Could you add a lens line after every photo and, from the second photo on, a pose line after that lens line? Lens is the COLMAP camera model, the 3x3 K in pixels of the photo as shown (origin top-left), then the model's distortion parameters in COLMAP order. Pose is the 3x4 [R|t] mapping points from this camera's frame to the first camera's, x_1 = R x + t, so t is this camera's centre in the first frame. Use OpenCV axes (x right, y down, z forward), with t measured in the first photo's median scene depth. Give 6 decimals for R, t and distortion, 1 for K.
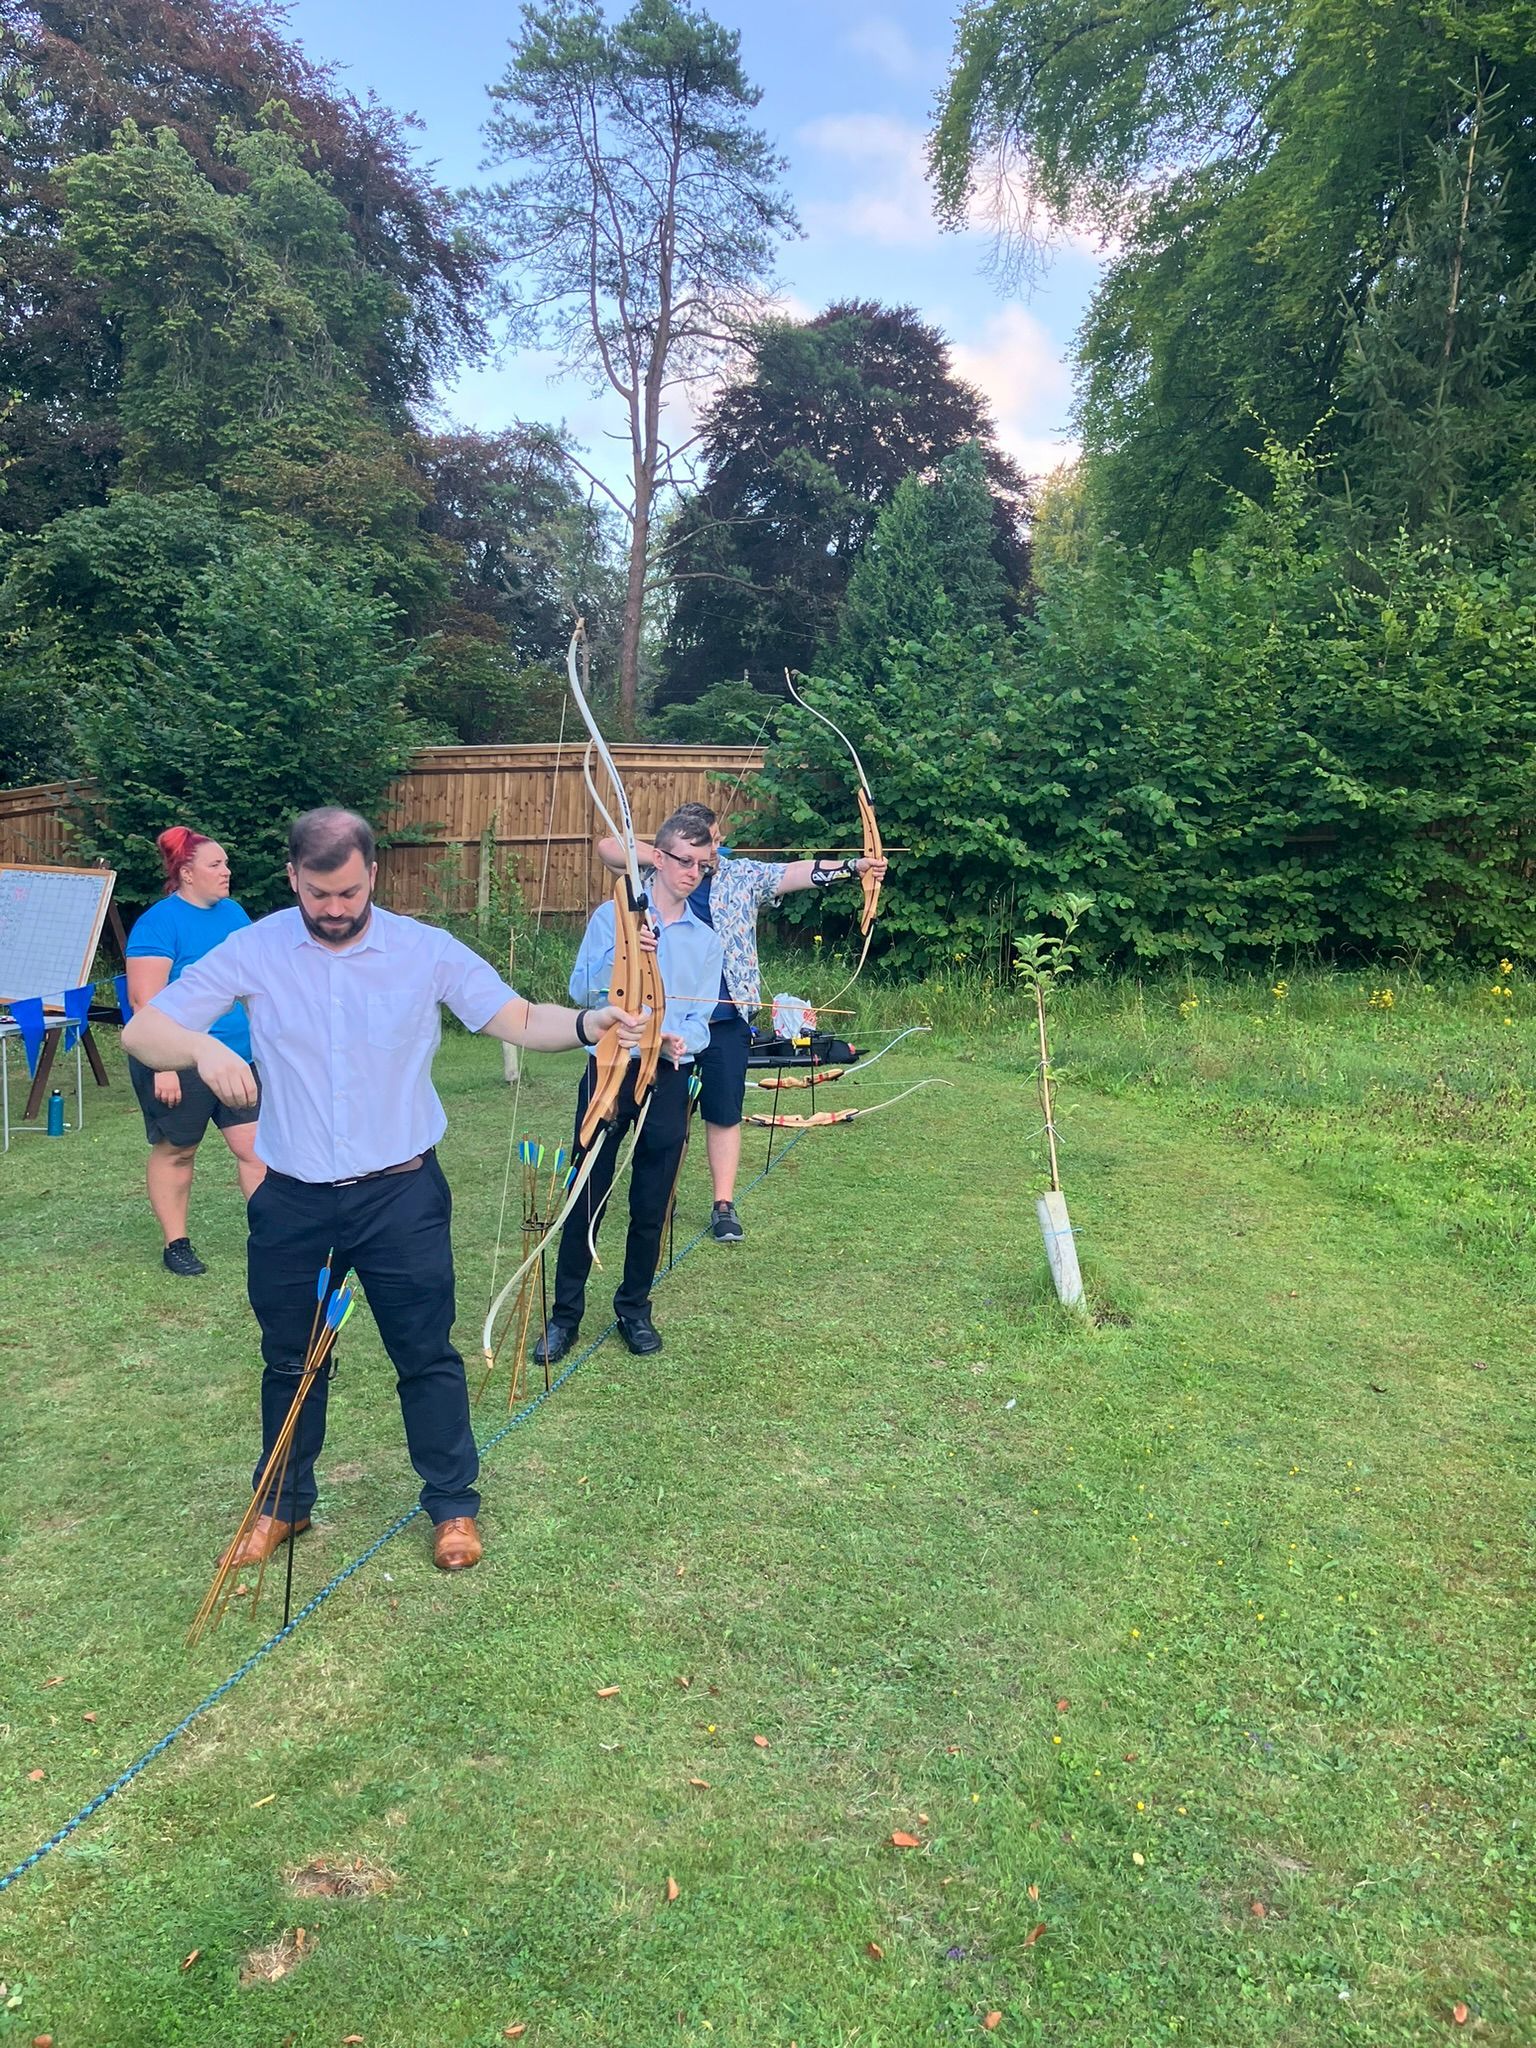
lens RADIAL K [[1687.9, 0, 775.6], [0, 1687.9, 1017.4], [0, 0, 1]] dist [0.030571, -0.013703]
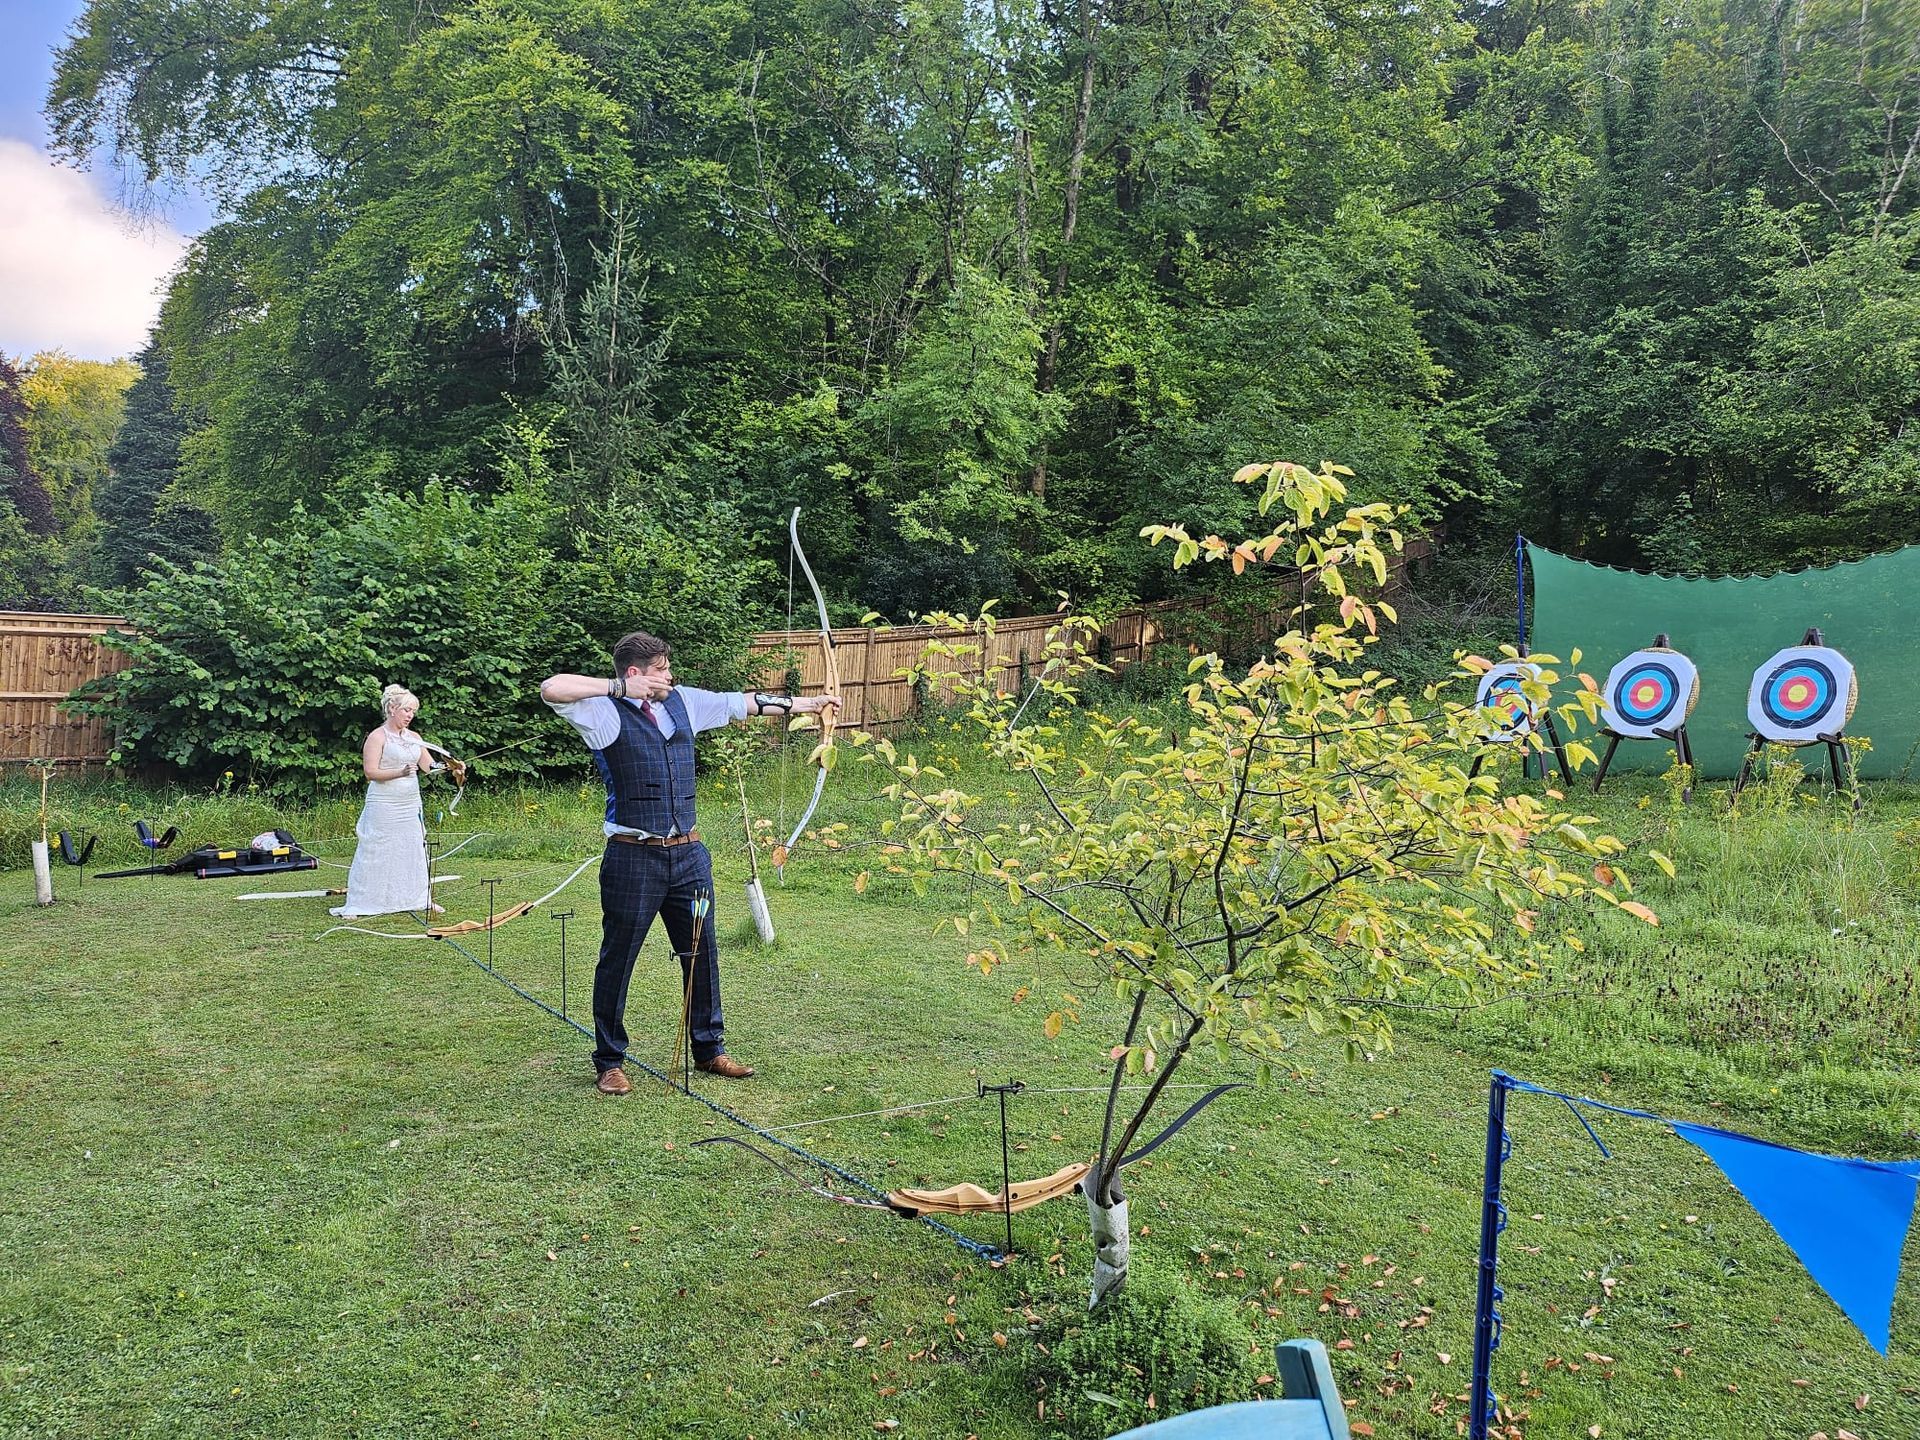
lens RADIAL K [[1412.8, 0, 961.2], [0, 1412.8, 754.7], [0, 0, 1]] dist [0.011502, -0.009290]
pose [[0.692693, -0.030949, 0.720568, -0.323578], [0.083486, 0.995804, -0.037485, 0.020196], [-0.716384, 0.086123, 0.692370, -0.084141]]
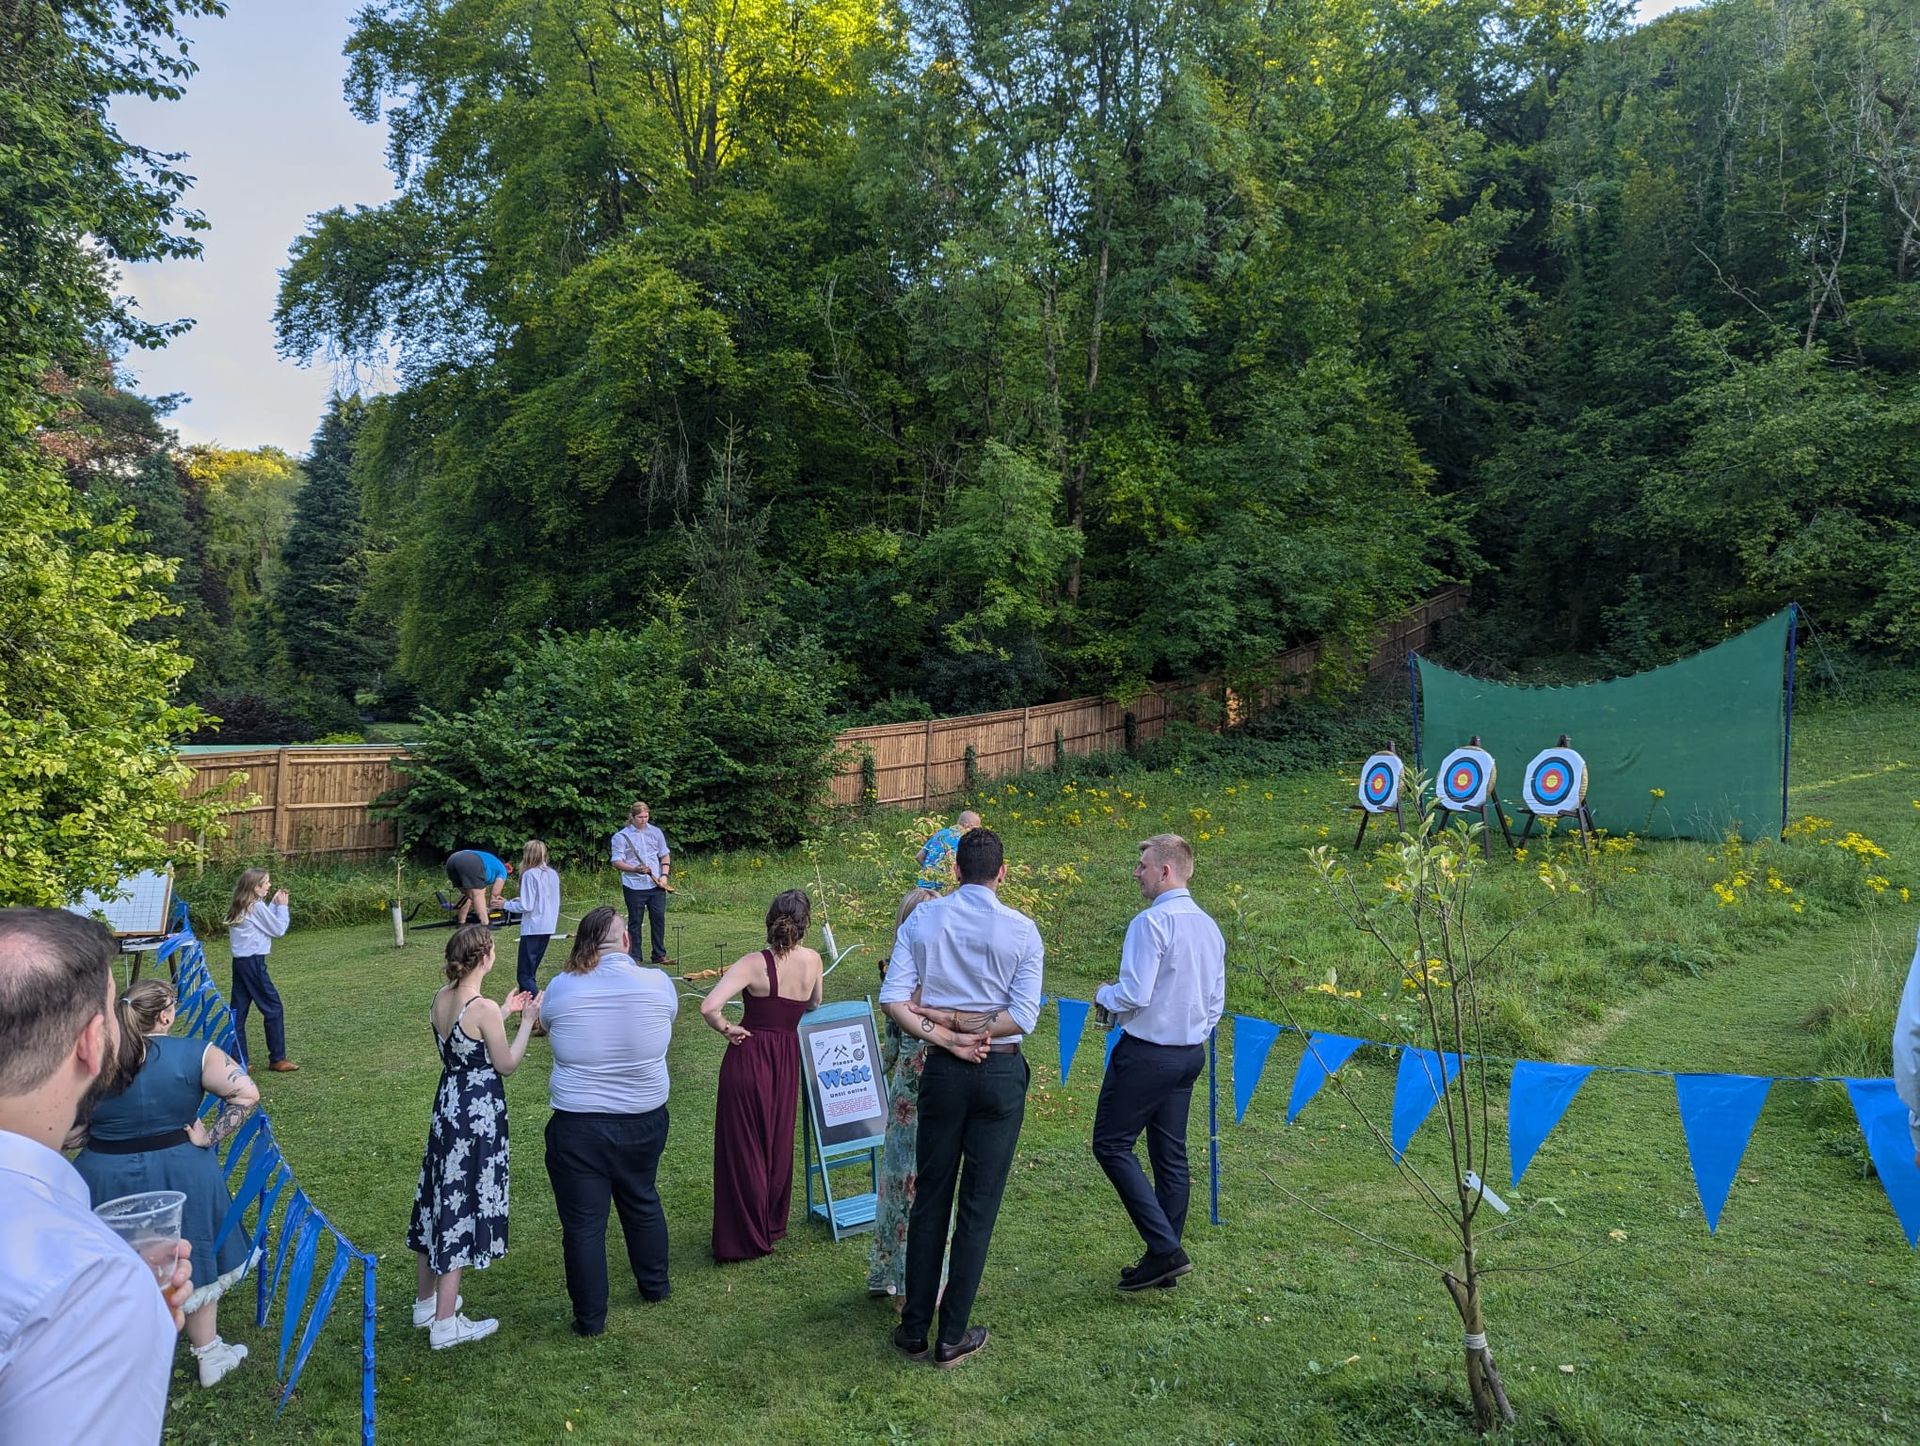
lens RADIAL K [[1559.4, 0, 965.3], [0, 1559.4, 746.7], [0, 0, 1]] dist [0.048336, 0.002301]
pose [[0.748923, -0.036067, 0.661675, -0.651774], [0.103535, 0.992623, -0.063081, -0.004731], [-0.654519, 0.115749, 0.747132, -0.571255]]
